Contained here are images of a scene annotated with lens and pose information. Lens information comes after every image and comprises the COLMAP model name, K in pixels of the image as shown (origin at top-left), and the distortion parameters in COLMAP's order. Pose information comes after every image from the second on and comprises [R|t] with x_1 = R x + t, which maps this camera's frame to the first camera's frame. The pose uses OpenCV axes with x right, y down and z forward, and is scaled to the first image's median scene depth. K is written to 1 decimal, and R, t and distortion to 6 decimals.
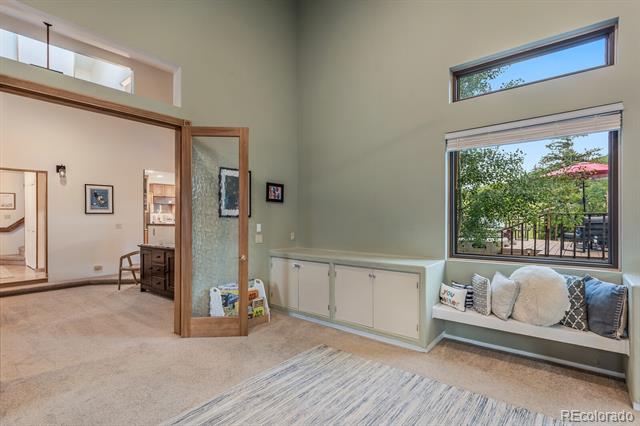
lens RADIAL K [[307.9, 0, 321.8], [0, 307.9, 221.0], [0, 0, 1]] dist [-0.000044, -0.000105]
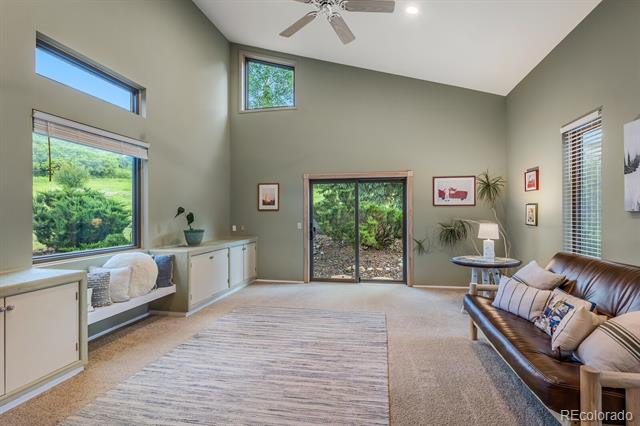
lens RADIAL K [[316.6, 0, 320.0], [0, 316.6, 213.0], [0, 0, 1]] dist [-0.004824, -0.000458]
pose [[-0.460973, 0.008911, 0.887369, -0.876373], [0.004274, 0.999960, -0.007821, -0.005652], [-0.887404, 0.000187, -0.460993, 0.942251]]
